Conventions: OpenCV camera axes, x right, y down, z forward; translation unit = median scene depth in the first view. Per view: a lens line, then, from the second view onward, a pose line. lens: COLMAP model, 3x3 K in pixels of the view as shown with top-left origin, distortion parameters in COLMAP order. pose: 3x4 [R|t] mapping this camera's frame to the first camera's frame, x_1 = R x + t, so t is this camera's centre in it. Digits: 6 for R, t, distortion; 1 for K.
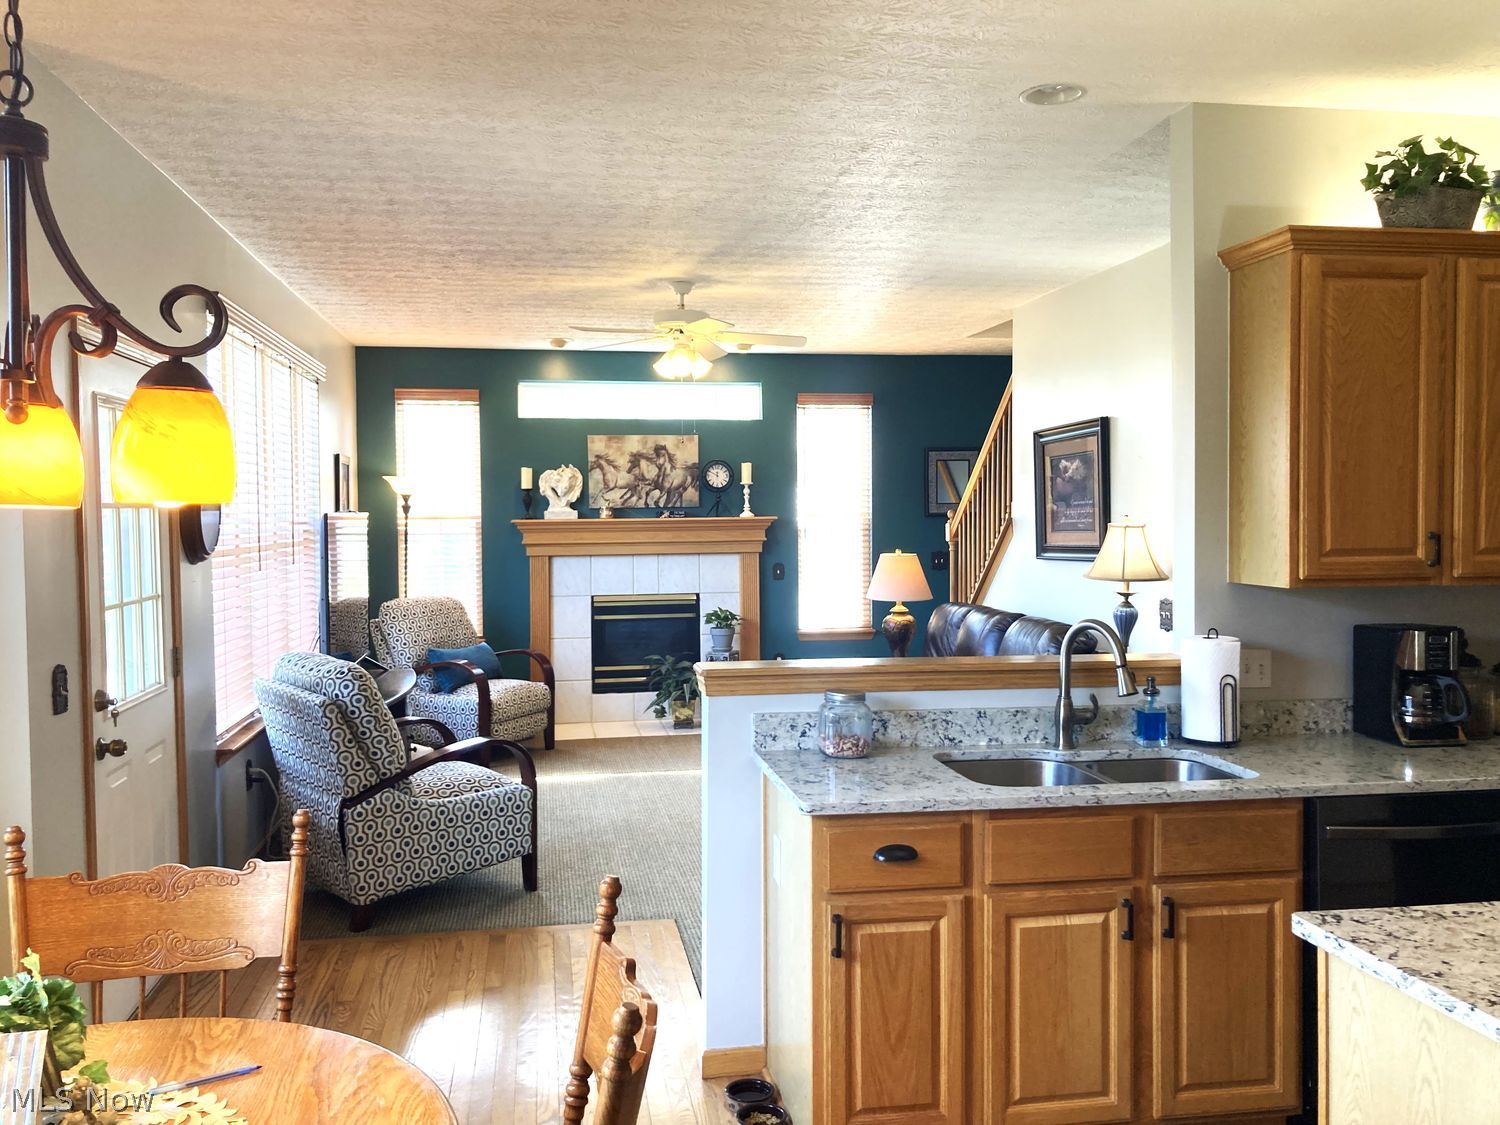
lens RADIAL K [[1248.5, 0, 758.8], [0, 1248.5, 548.7], [0, 0, 1]] dist [0.052328, -0.045039]
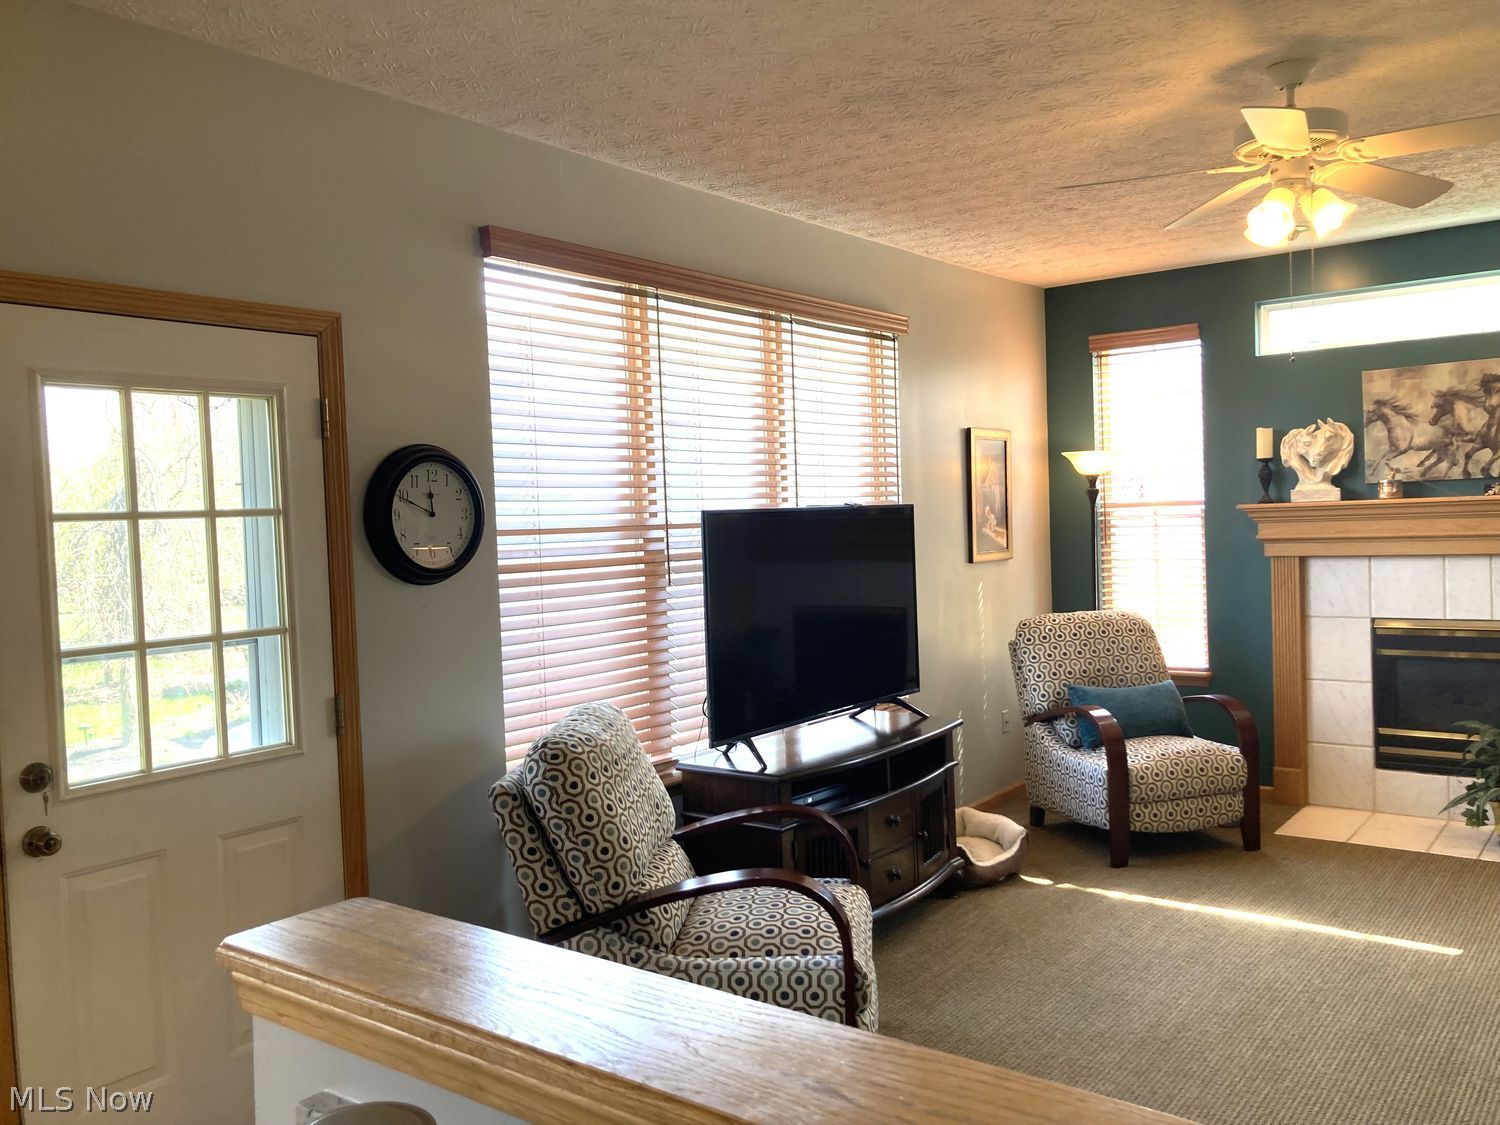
lens RADIAL K [[1248.5, 0, 758.8], [0, 1248.5, 548.7], [0, 0, 1]] dist [0.052328, -0.045039]
pose [[0.683149, 0.002952, -0.730273, 0.130220], [0.008185, 0.999898, 0.011698, -0.008785], [0.730233, -0.013968, 0.683055, 0.326545]]
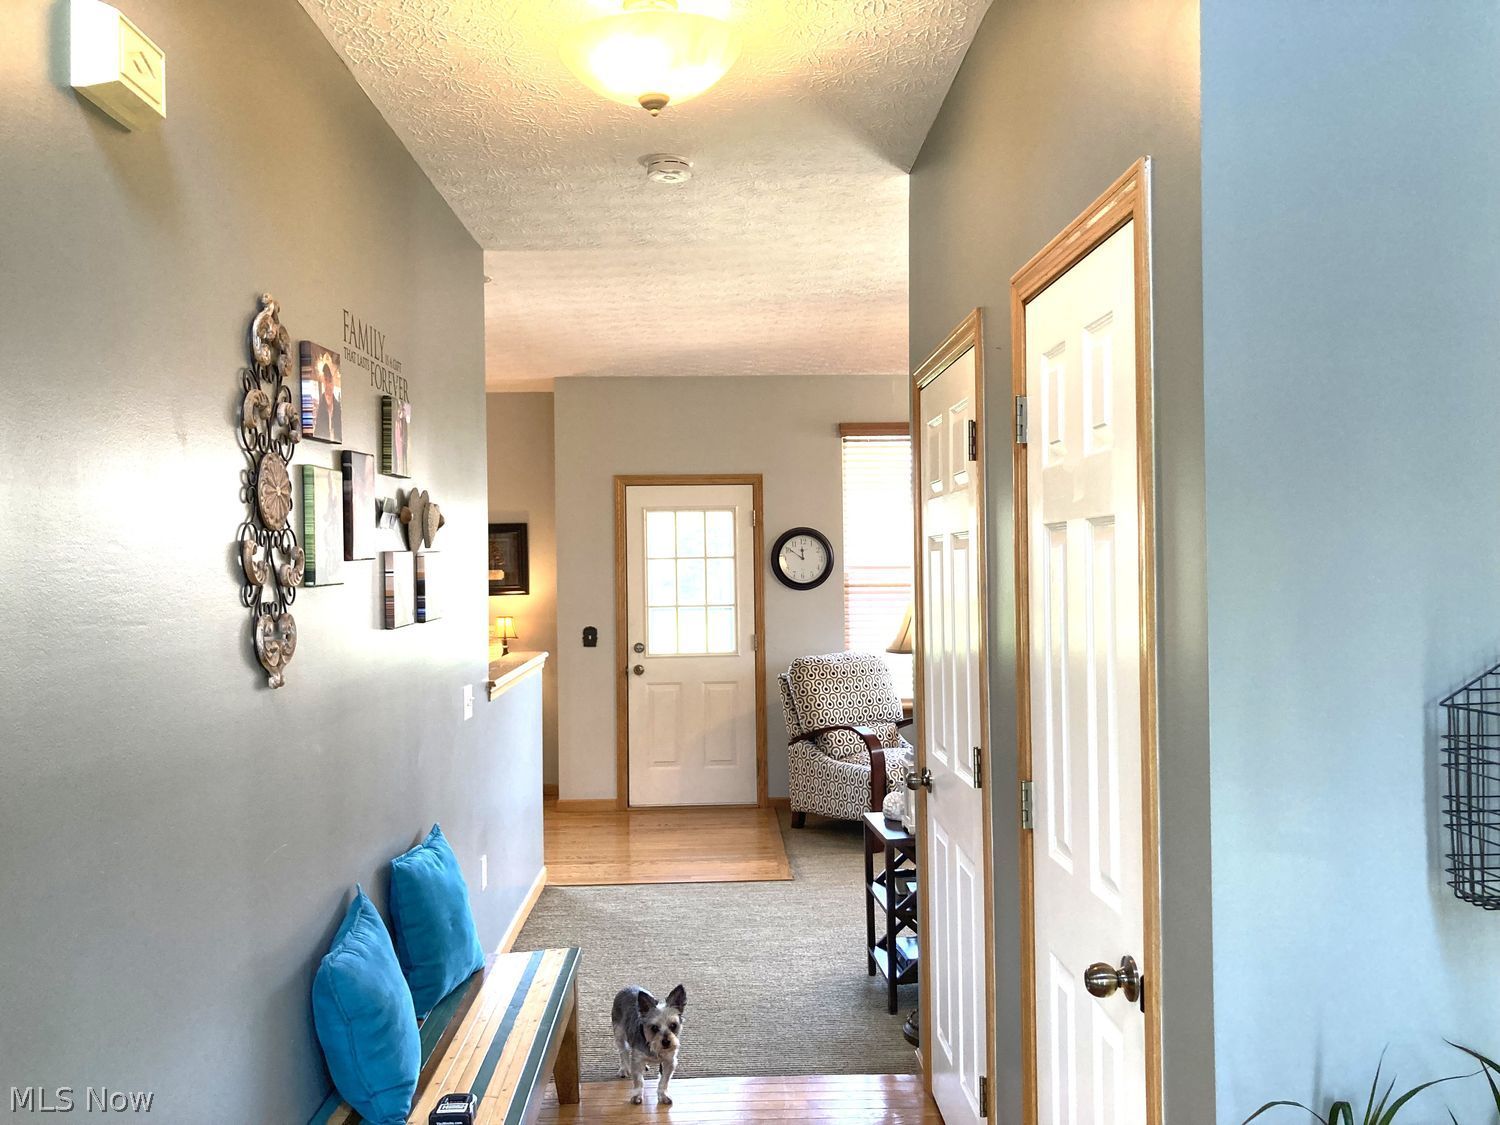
lens RADIAL K [[1248.5, 0, 758.8], [0, 1248.5, 548.7], [0, 0, 1]] dist [0.052328, -0.045039]
pose [[-0.138025, 0.002588, -0.990425, 0.652363], [-0.017289, 0.999838, 0.005022, -0.026970], [0.990278, 0.017817, -0.137958, 0.614788]]
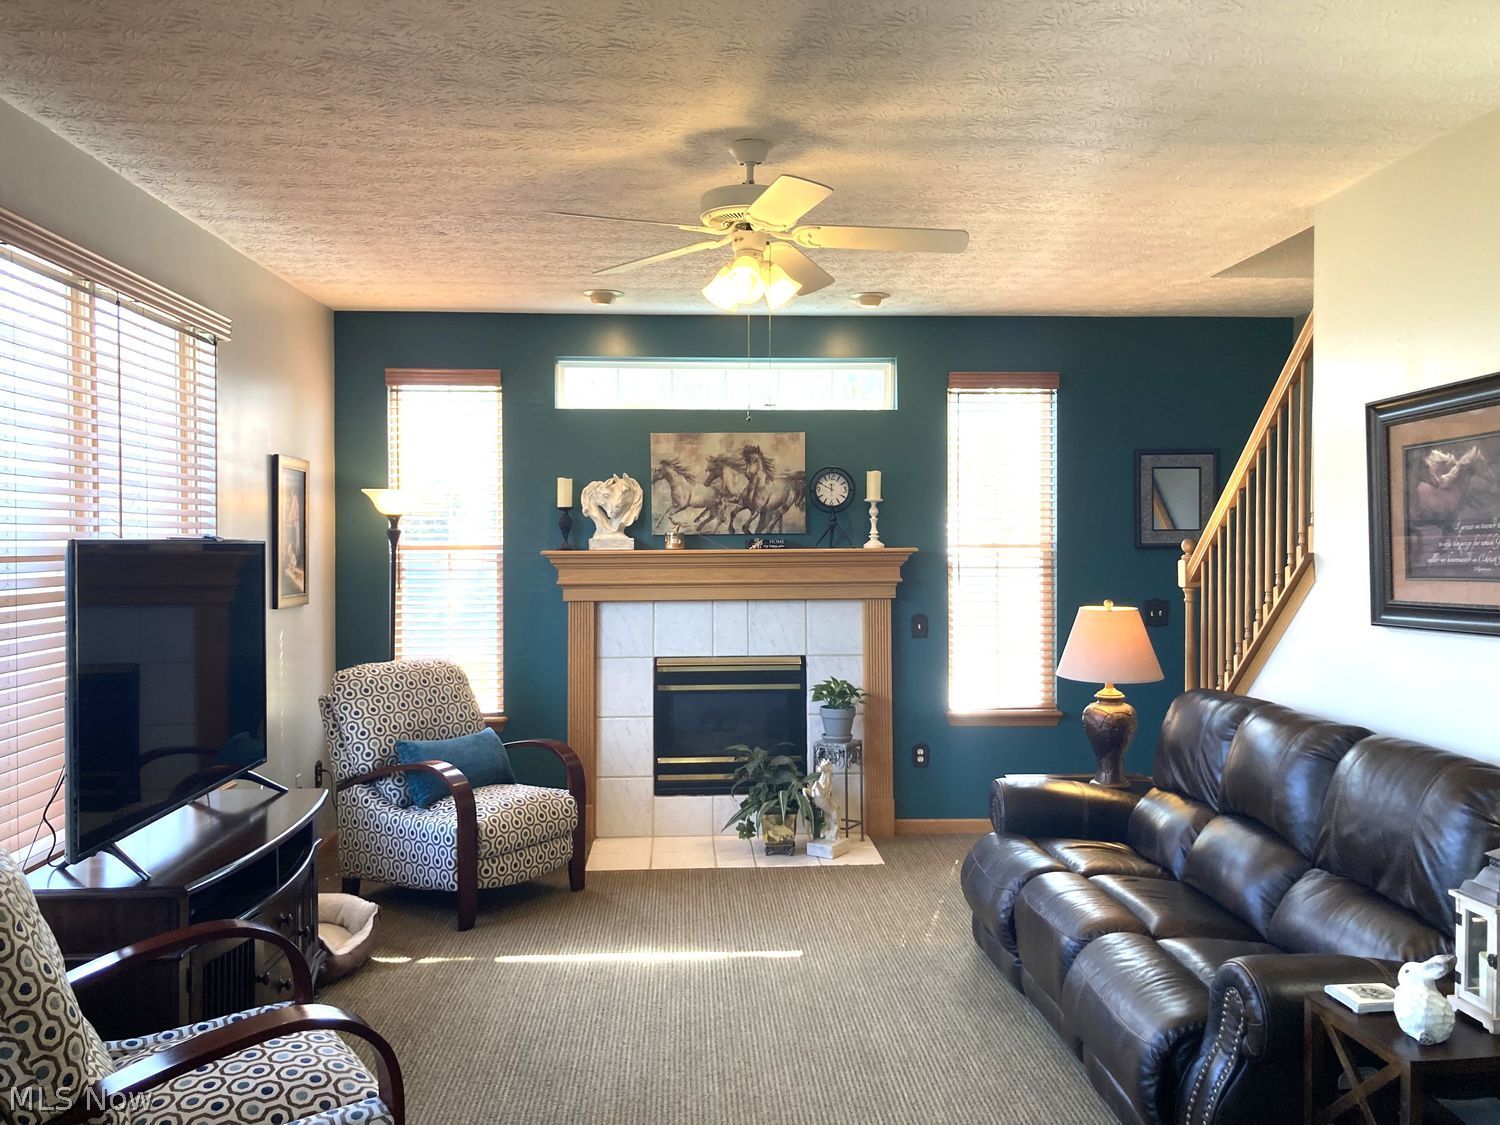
lens RADIAL K [[1248.5, 0, 758.8], [0, 1248.5, 548.7], [0, 0, 1]] dist [0.052328, -0.045039]
pose [[0.993283, 0.004969, -0.115603, 0.007477], [-0.007719, 0.999698, -0.023349, -0.008573], [0.115452, 0.024085, 0.993021, 0.305675]]
